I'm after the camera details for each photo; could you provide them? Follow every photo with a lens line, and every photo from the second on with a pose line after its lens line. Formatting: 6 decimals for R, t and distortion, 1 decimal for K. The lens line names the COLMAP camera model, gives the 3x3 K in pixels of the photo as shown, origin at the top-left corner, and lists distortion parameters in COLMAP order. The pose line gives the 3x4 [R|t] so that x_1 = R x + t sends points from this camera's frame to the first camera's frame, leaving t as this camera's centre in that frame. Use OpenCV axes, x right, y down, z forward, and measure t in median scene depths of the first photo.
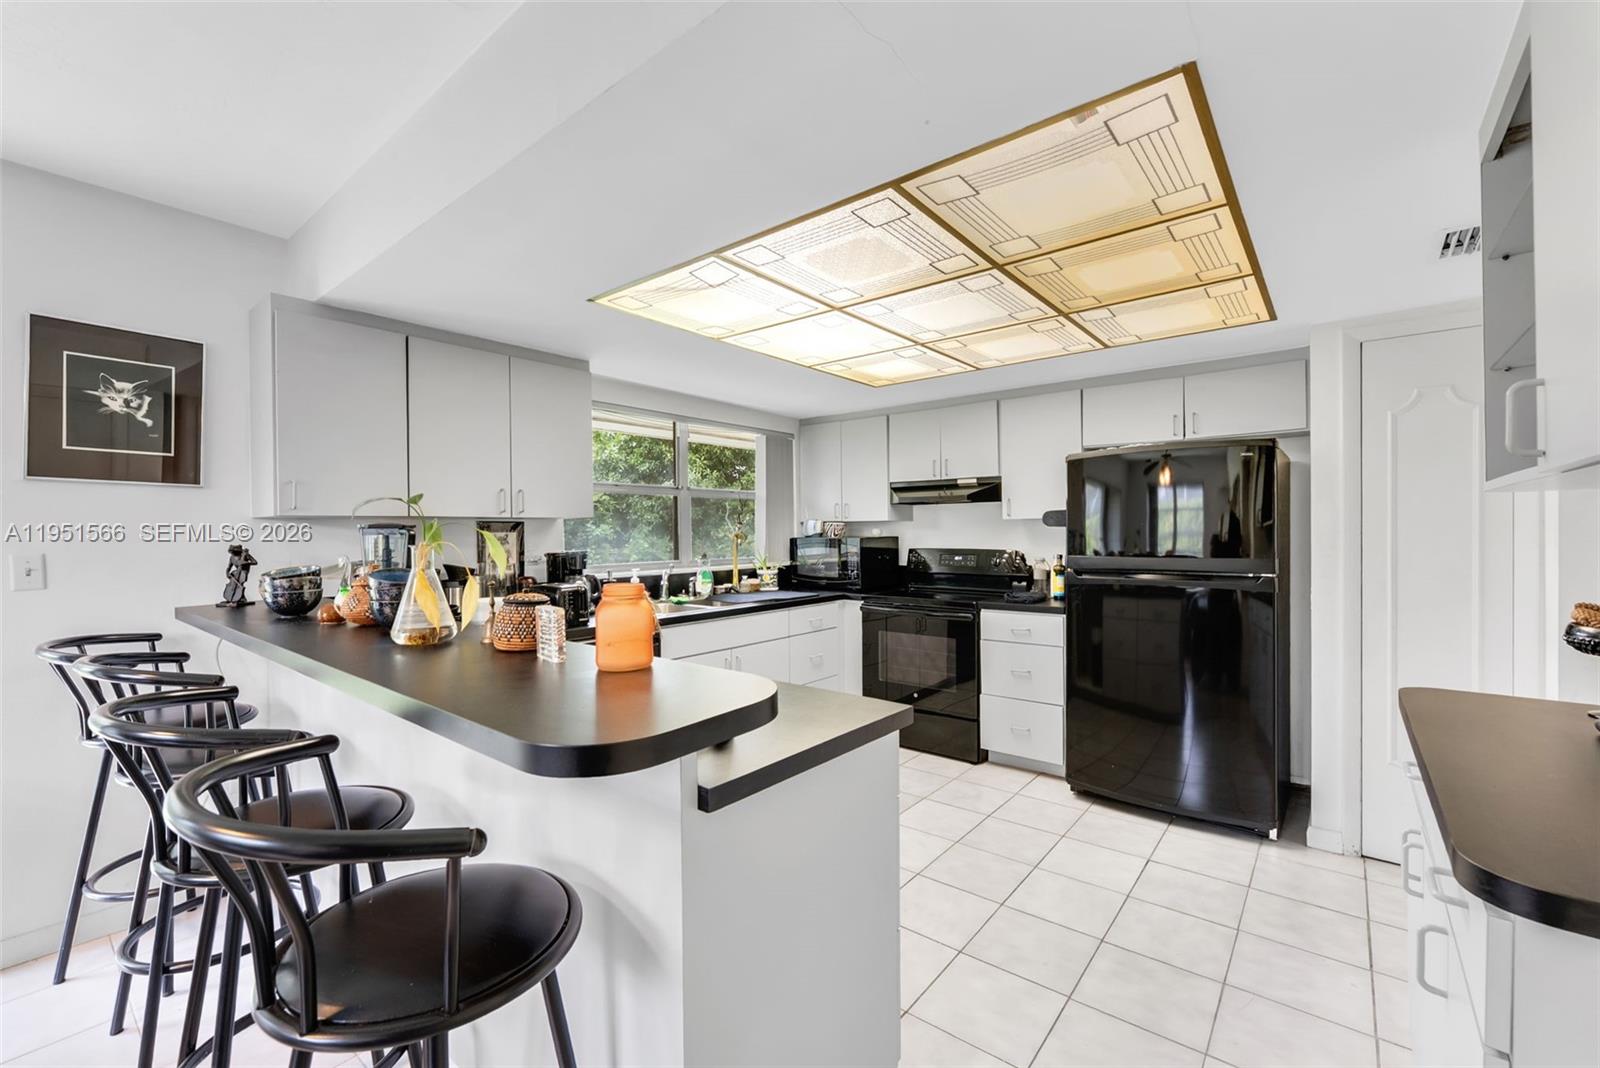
lens RADIAL K [[666.9, 0, 804.9], [0, 666.9, 535.5], [0, 0, 1]] dist [0.001280, 0.000209]
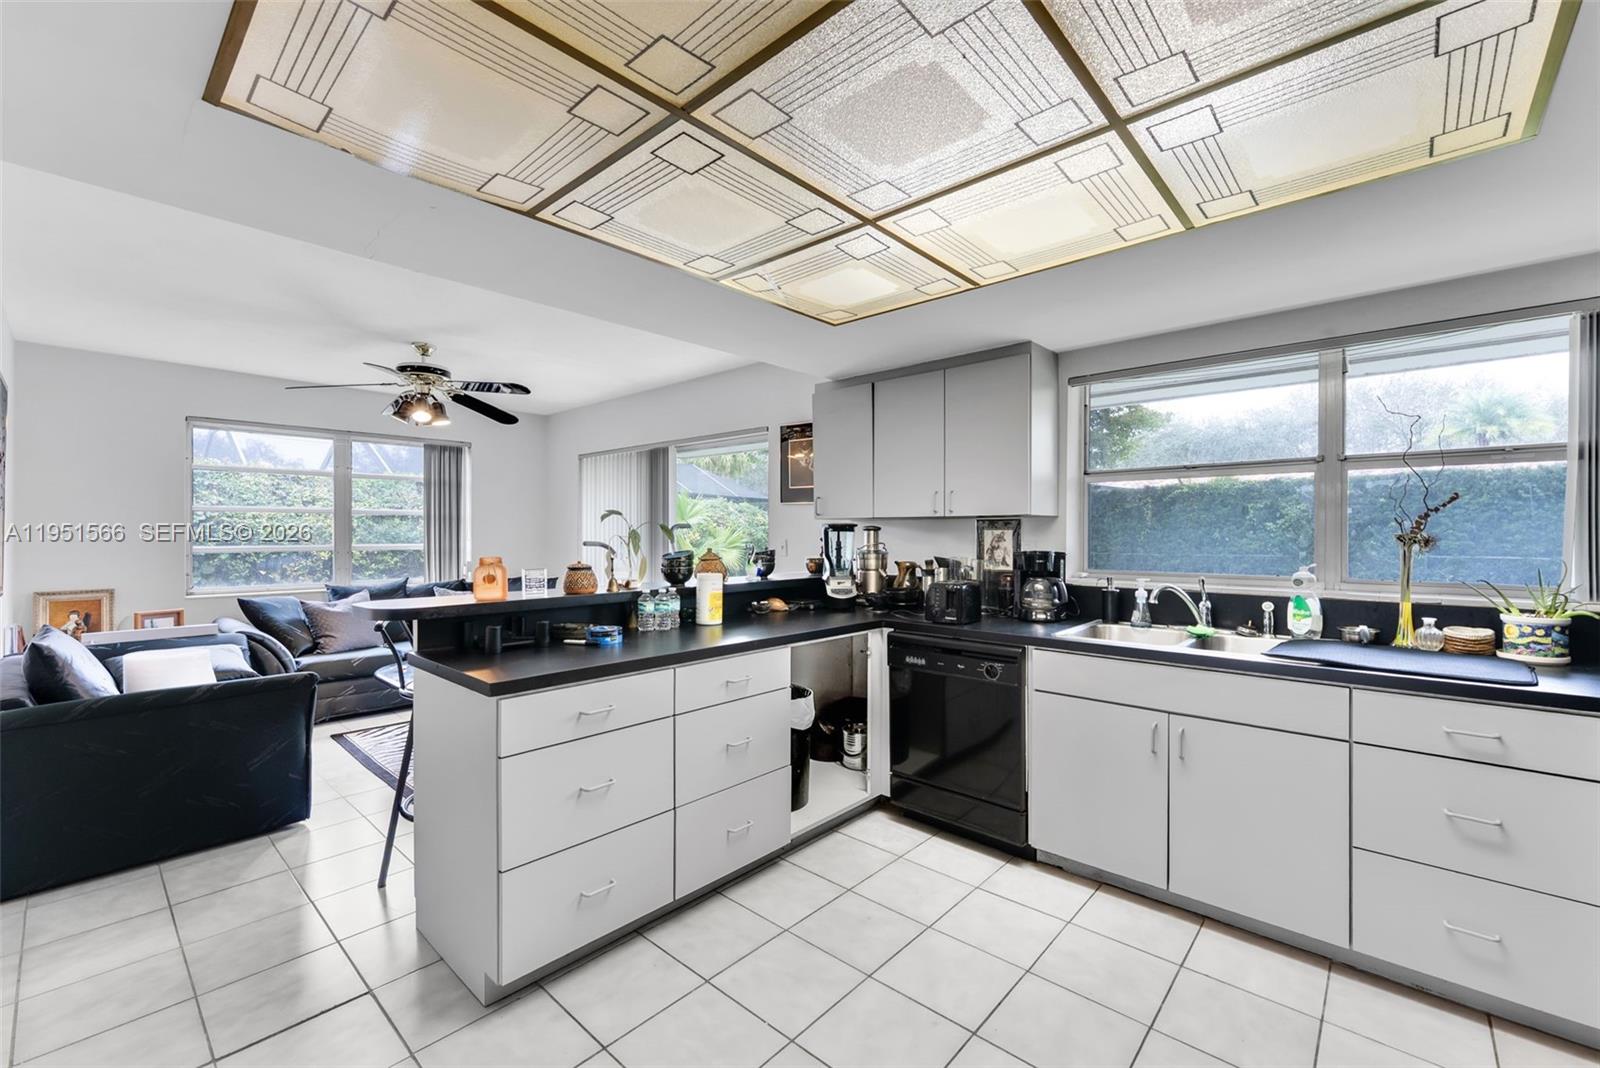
lens RADIAL K [[666.9, 0, 804.9], [0, 666.9, 535.5], [0, 0, 1]] dist [0.001280, 0.000209]
pose [[-0.052631, 0.013311, -0.998525, 0.601484], [-0.005288, 0.999893, 0.013608, -0.008733], [0.998600, 0.005997, -0.052555, 0.754215]]
